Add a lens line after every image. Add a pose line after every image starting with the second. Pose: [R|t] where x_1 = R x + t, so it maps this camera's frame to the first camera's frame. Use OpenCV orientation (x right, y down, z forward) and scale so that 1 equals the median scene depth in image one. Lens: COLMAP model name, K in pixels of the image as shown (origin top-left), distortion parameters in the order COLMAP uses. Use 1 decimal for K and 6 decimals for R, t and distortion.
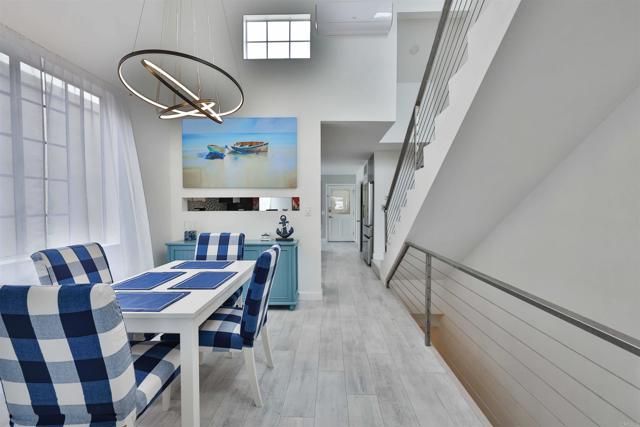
lens RADIAL K [[272.5, 0, 321.1], [0, 272.5, 214.8], [0, 0, 1]] dist [-0.003350, 0.000369]
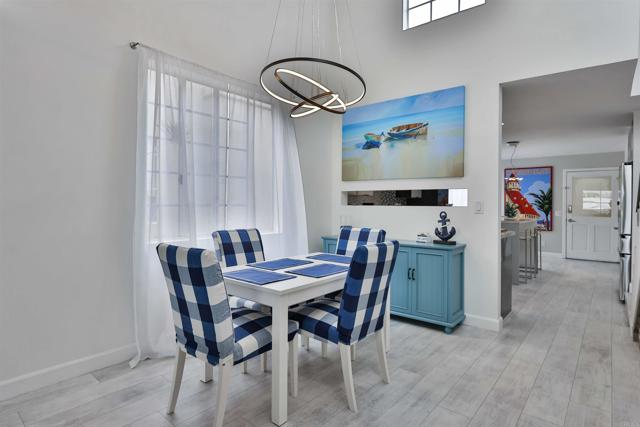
lens RADIAL K [[342.4, 0, 321.1], [0, 342.4, 207.8], [0, 0, 1]] dist [-0.004929, 0.005188]
pose [[0.787776, 0.016986, -0.615728, 0.190413], [-0.029920, 0.999495, -0.010709, 0.011608], [0.615235, 0.026859, 0.787886, -0.004022]]
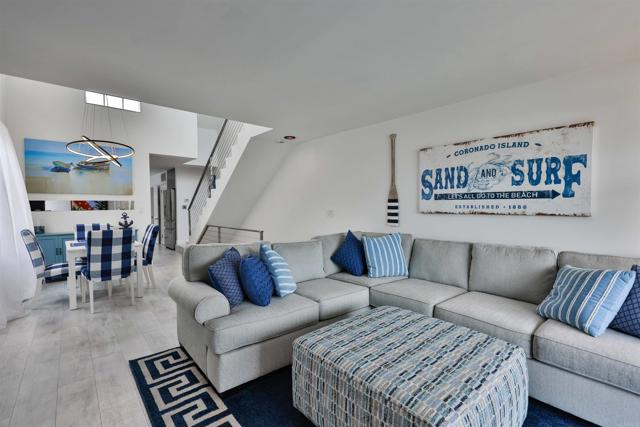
lens RADIAL K [[272.5, 0, 315.0], [0, 272.5, 216.7], [0, 0, 1]] dist [-0.003350, 0.000369]
pose [[0.738446, -0.027699, 0.673744, -0.373467], [0.033781, 0.999421, 0.004063, 0.053148], [-0.673466, 0.019759, 0.738954, -0.841817]]
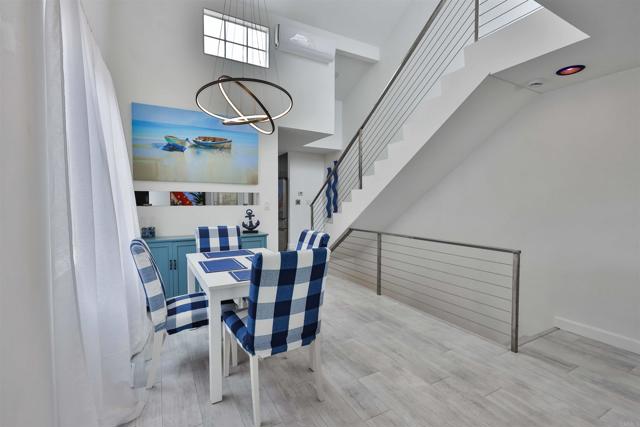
lens RADIAL K [[289.6, 0, 323.3], [0, 289.6, 216.8], [0, 0, 1]] dist [0.008488, 0.000335]
pose [[0.858800, -0.024807, 0.511711, -0.469268], [0.016431, 0.999647, 0.020885, 0.011275], [-0.512048, -0.009528, 0.858904, -0.140556]]
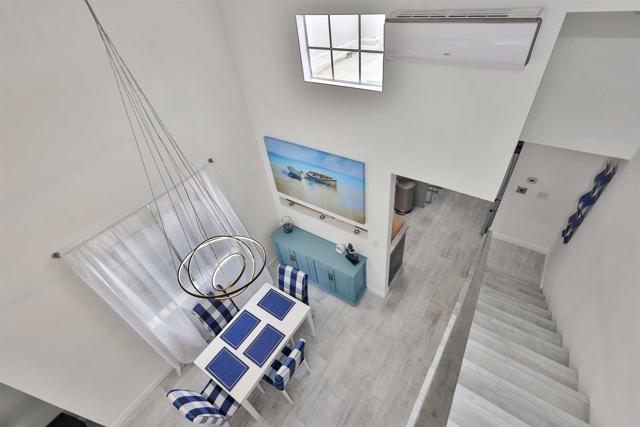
lens RADIAL K [[272.5, 0, 323.5], [0, 272.5, 207.7], [0, 0, 1]] dist [-0.003350, 0.000369]
pose [[0.831278, 0.302512, -0.466330, 0.226560], [0.086867, 0.757931, 0.646525, -0.794089], [0.549028, -0.577950, 0.603773, 0.363836]]
